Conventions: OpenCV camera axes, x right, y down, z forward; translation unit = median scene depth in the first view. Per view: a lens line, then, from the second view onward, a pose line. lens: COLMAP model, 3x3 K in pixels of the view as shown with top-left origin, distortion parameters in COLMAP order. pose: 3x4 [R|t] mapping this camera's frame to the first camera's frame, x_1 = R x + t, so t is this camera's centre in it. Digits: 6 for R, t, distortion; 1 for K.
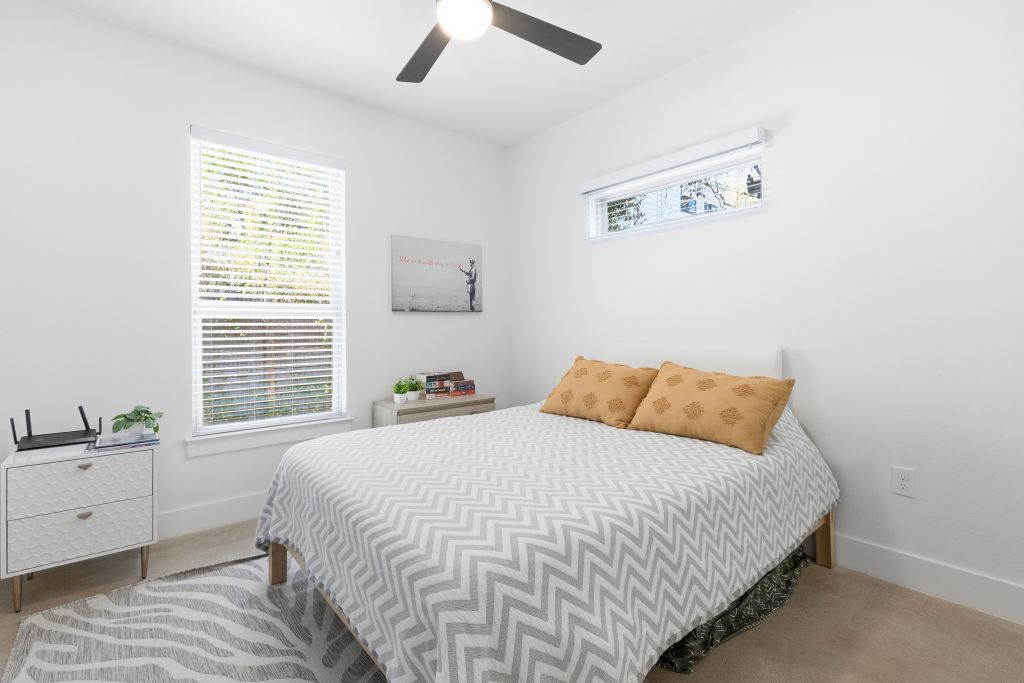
lens RADIAL K [[449.0, 0, 514.0], [0, 449.0, 332.3], [0, 0, 1]] dist [-0.006849, -0.000353]
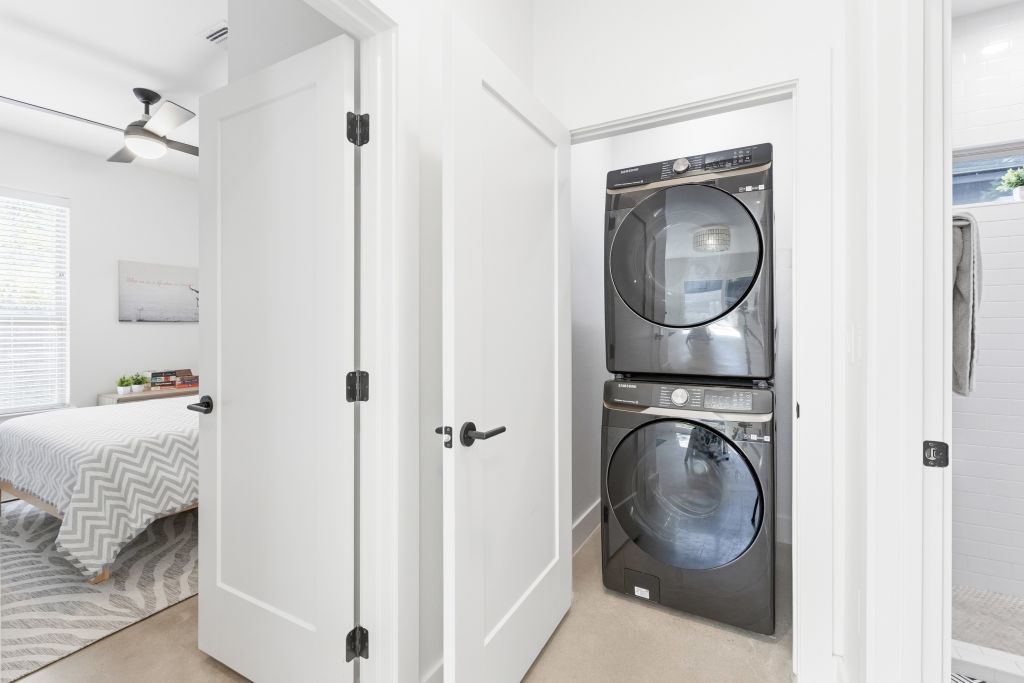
lens RADIAL K [[449.0, 0, 514.0], [0, 449.0, 332.3], [0, 0, 1]] dist [-0.006849, -0.000353]
pose [[0.934617, 0.002536, 0.355646, 0.318018], [-0.001807, 0.999996, -0.002383, -0.016452], [-0.355650, 0.001584, 0.934618, -0.558179]]
